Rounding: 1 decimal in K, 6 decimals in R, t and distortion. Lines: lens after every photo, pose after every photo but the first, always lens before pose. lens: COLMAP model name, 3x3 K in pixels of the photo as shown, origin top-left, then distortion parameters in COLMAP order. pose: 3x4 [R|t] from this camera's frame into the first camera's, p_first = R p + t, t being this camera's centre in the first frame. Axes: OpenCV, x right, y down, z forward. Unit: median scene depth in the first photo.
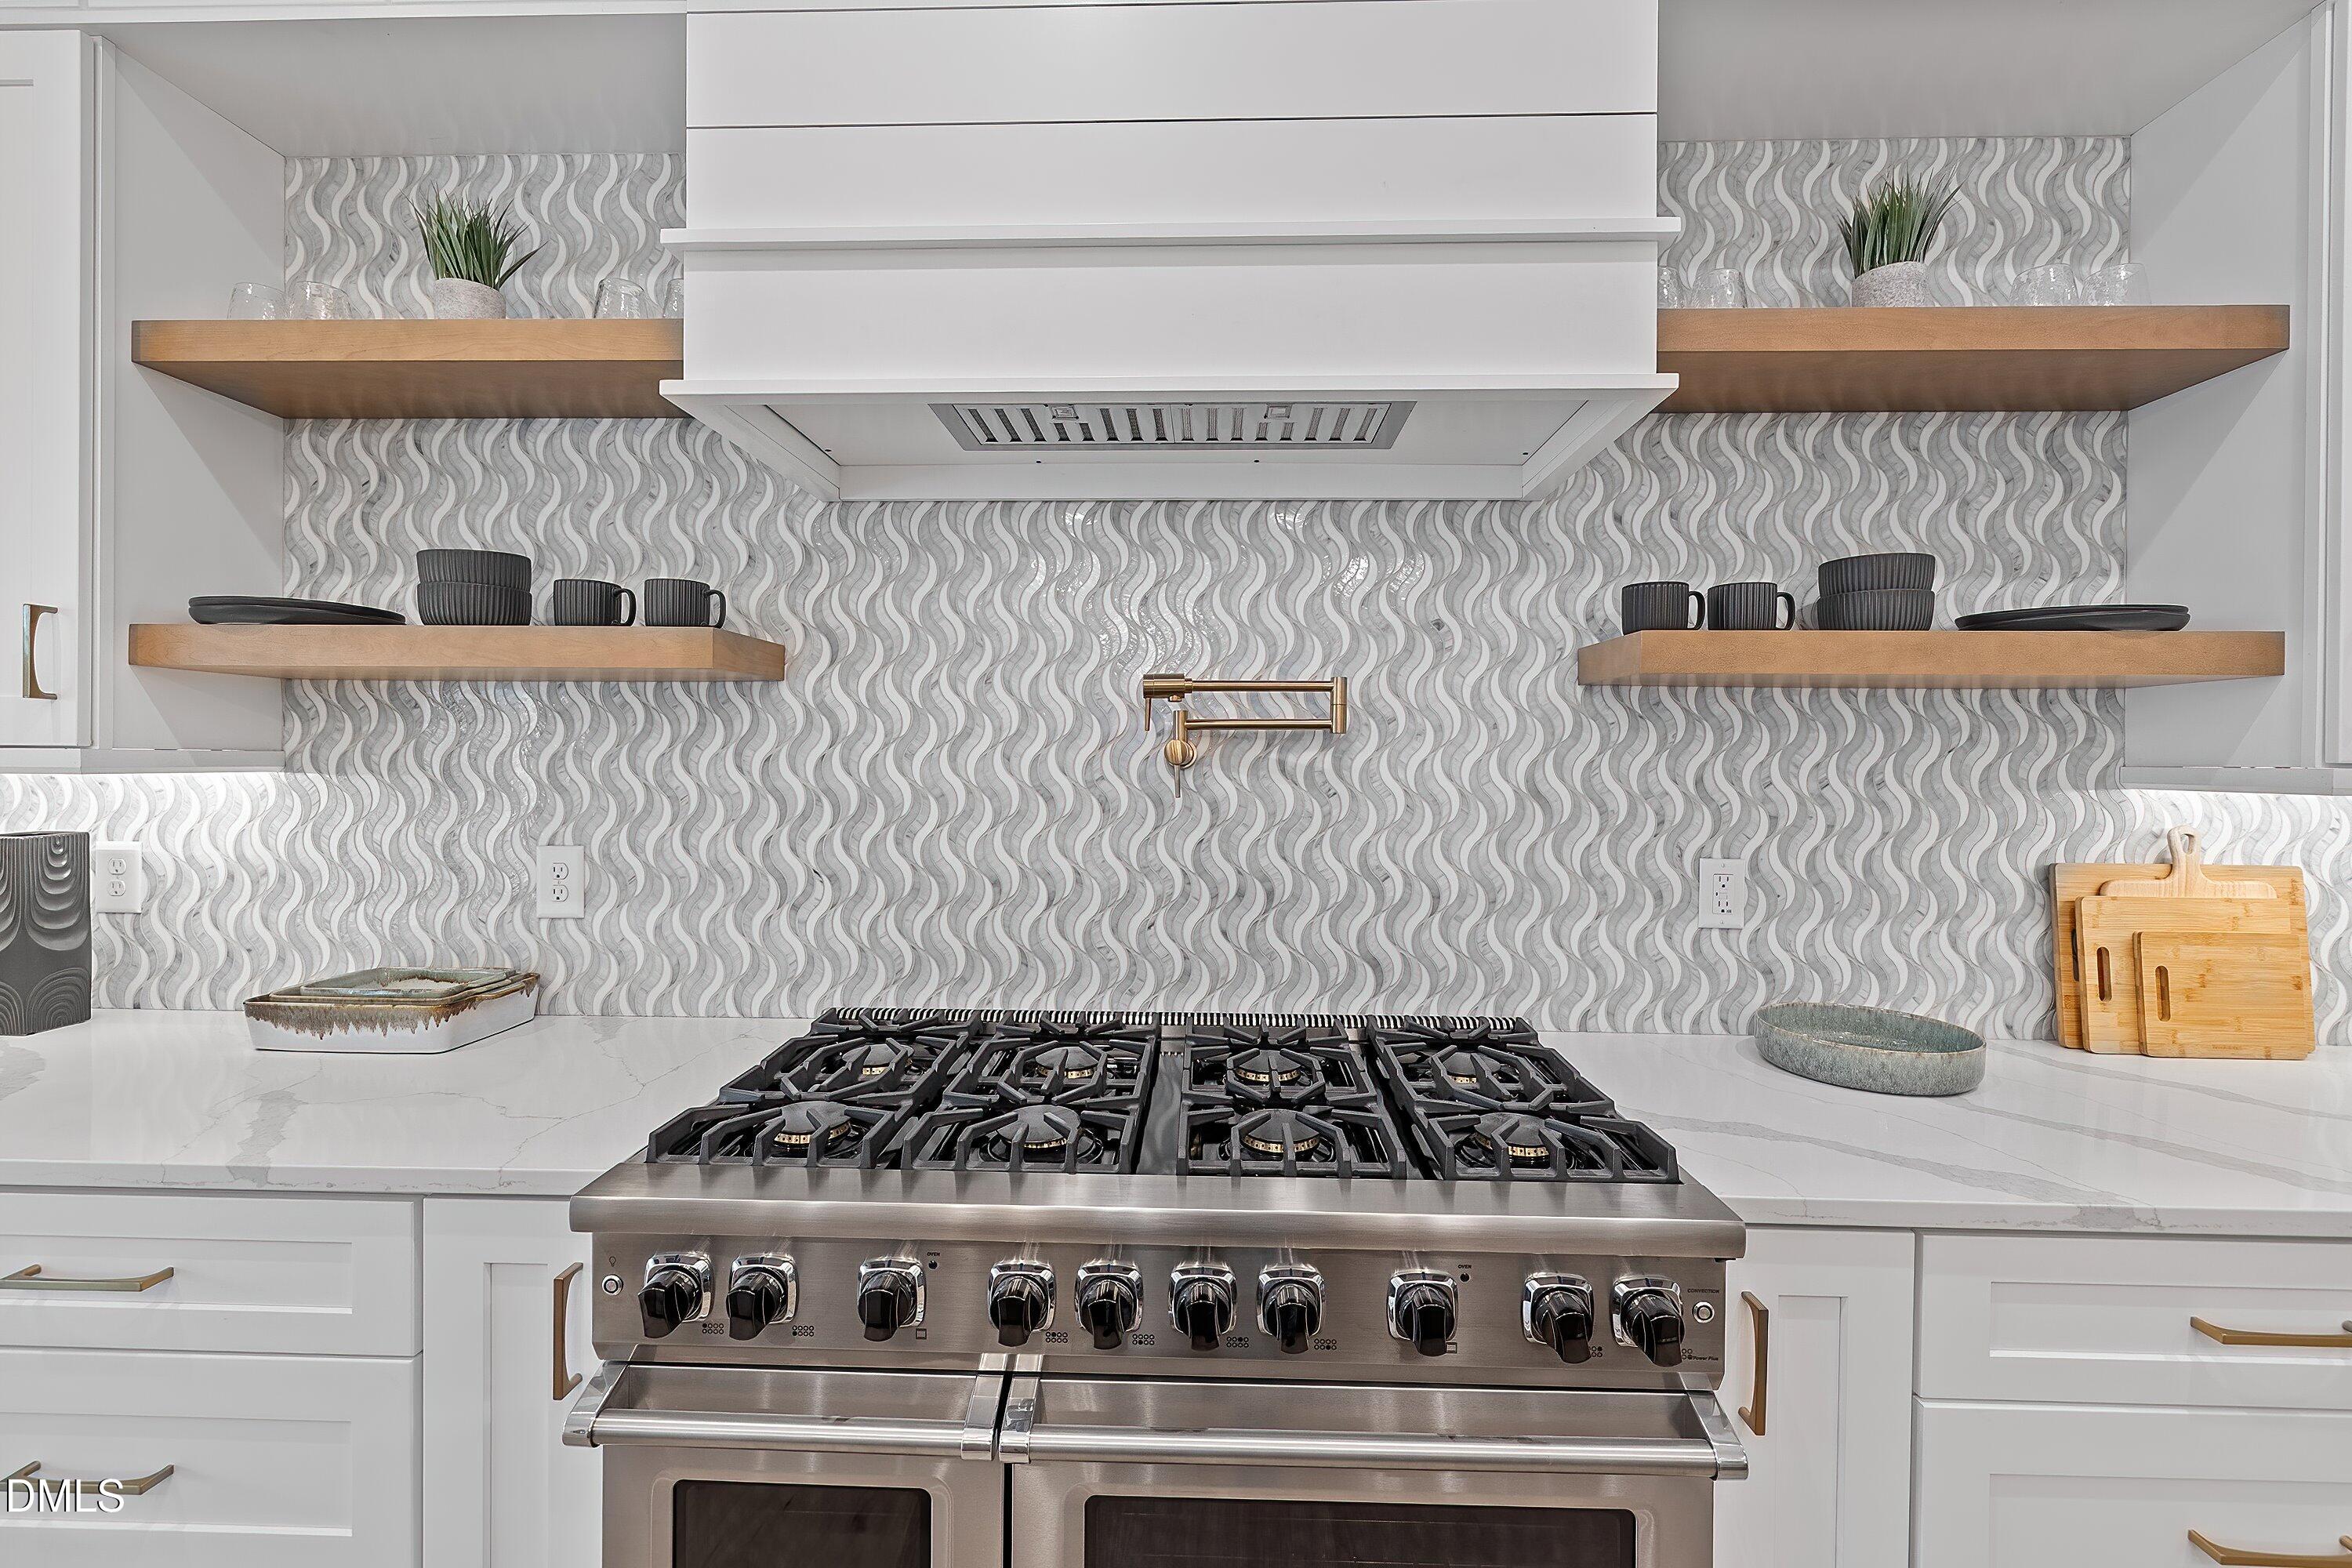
lens RADIAL K [[1020.0, 0, 1176.5], [0, 1020.0, 835.8], [0, 0, 1]] dist [-0.000187, -0.000016]
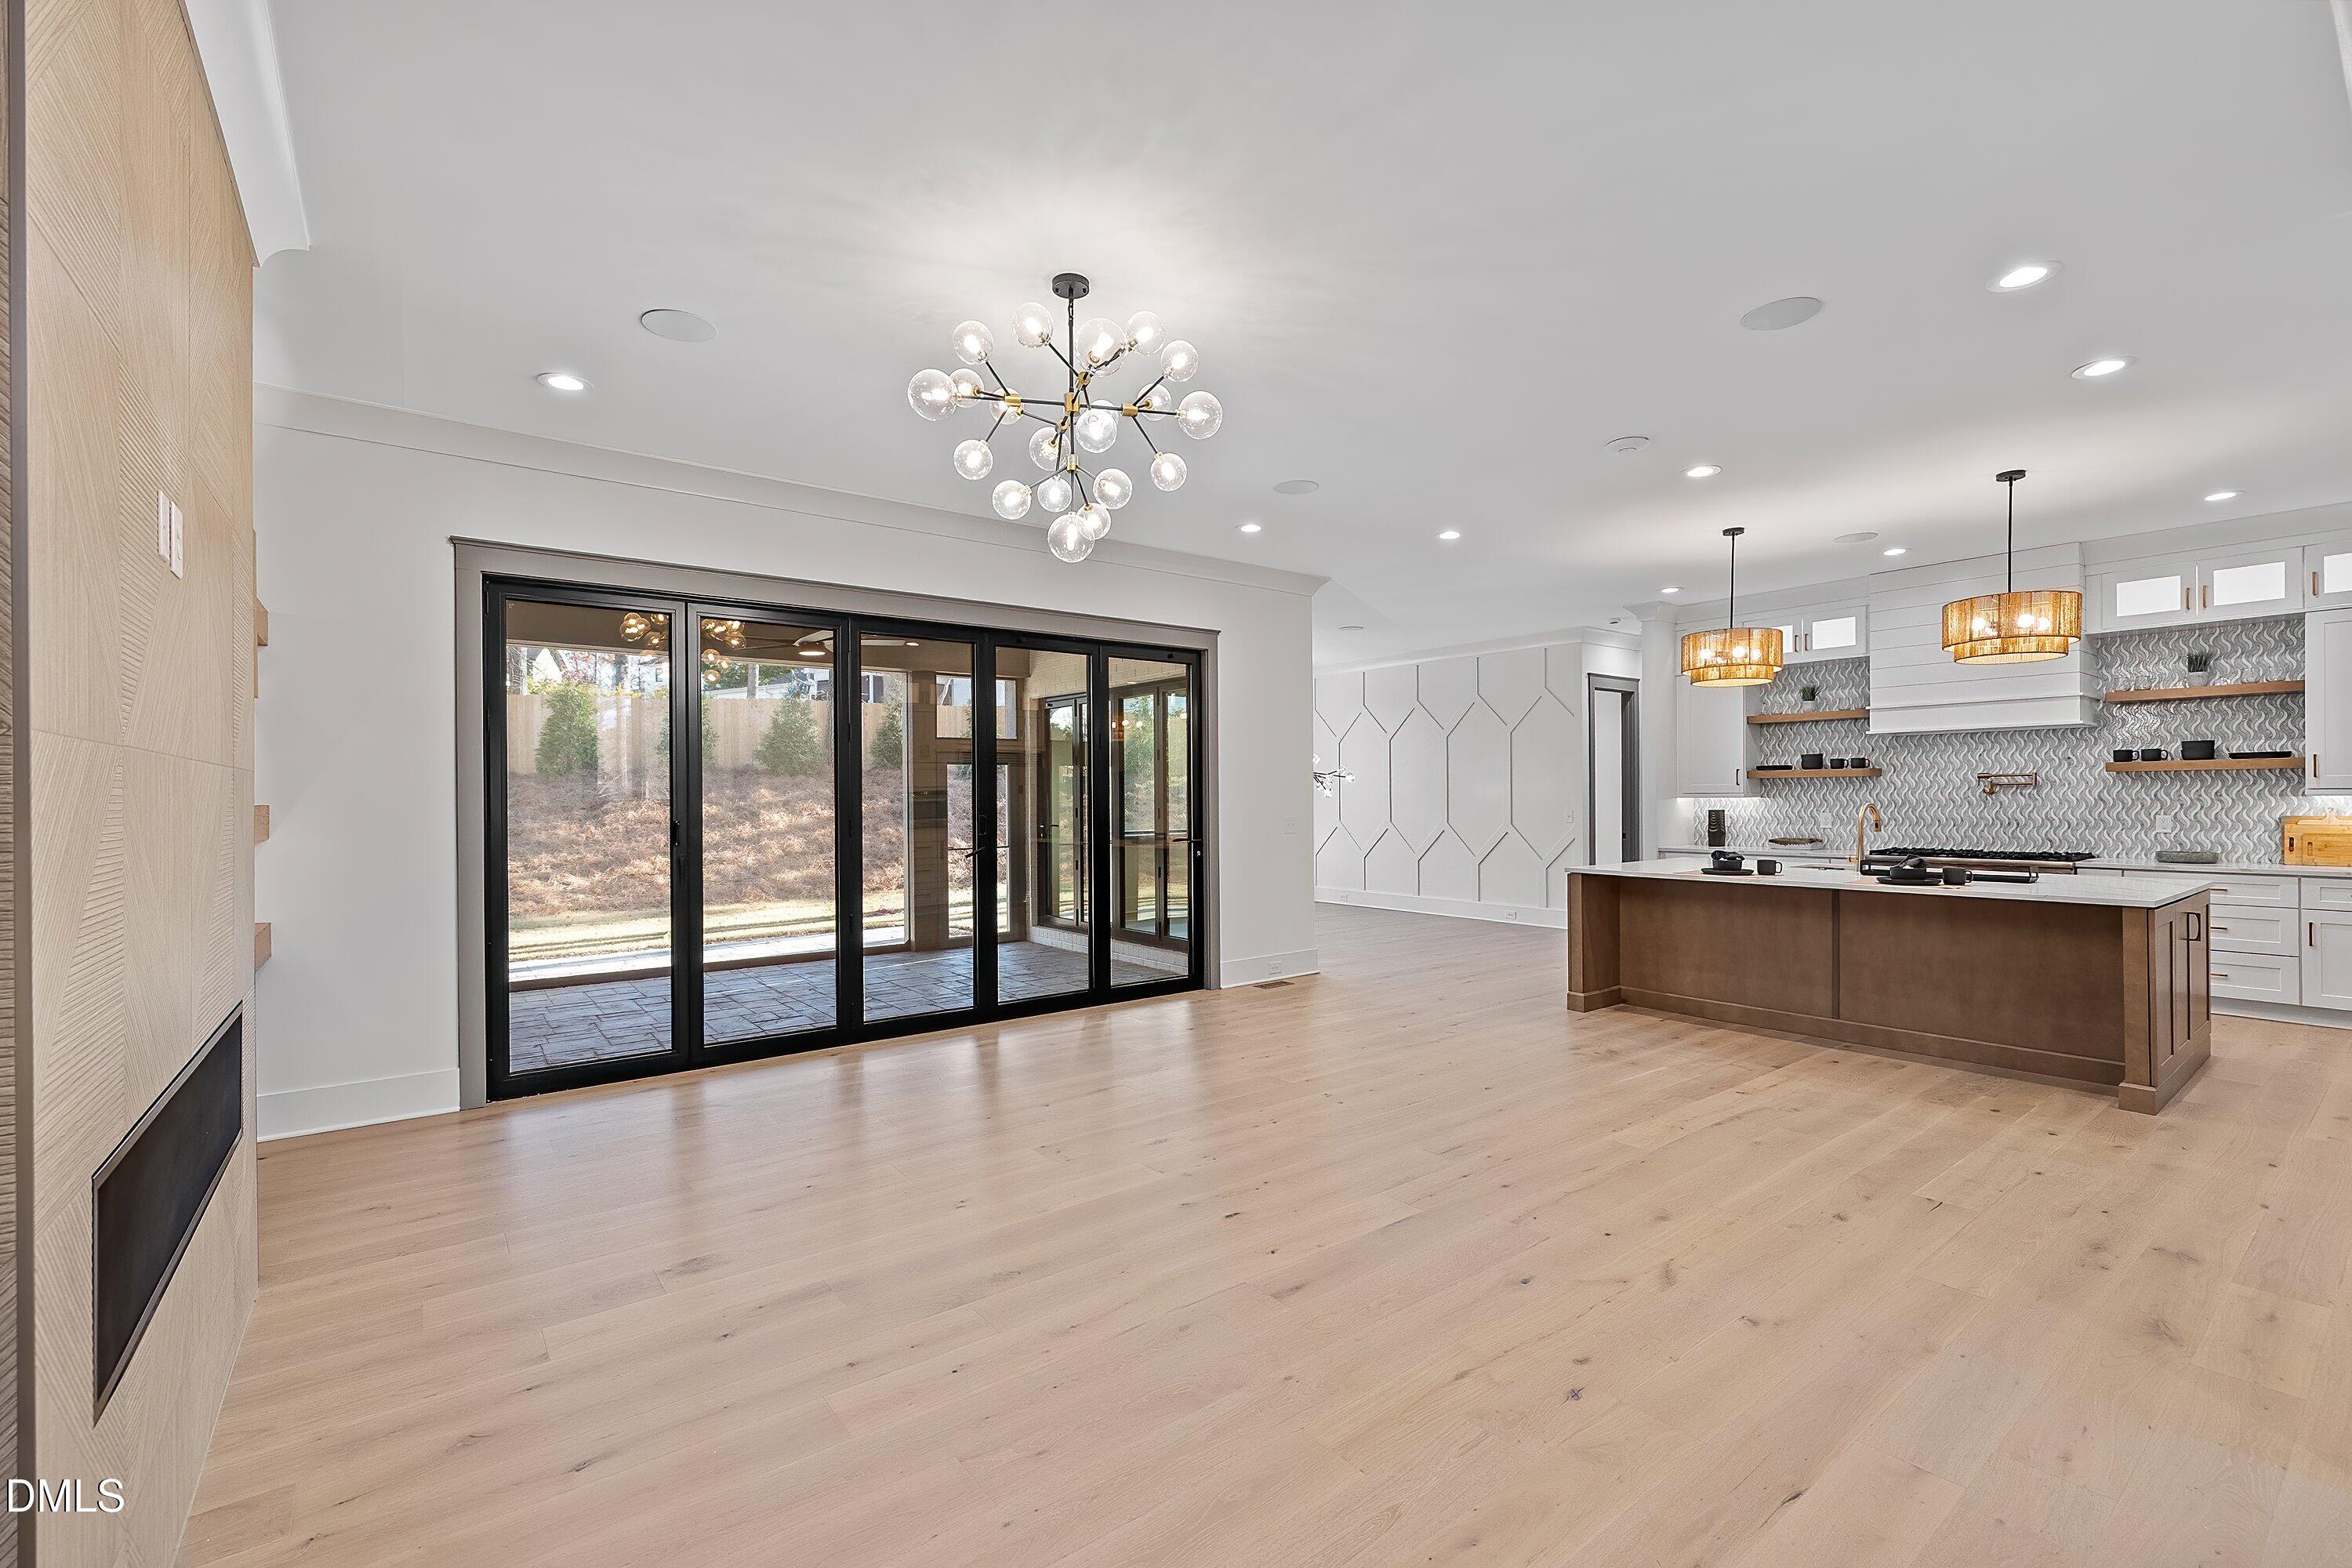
lens RADIAL K [[1002.1, 0, 1176.0], [0, 1002.1, 784.0], [0, 0, 1]] dist [-0.002839, -0.000544]
pose [[0.632675, -0.025135, -0.774009, 1.112393], [0.001179, 0.999503, -0.031494, 0.019202], [0.774416, 0.019013, 0.632391, -4.399902]]
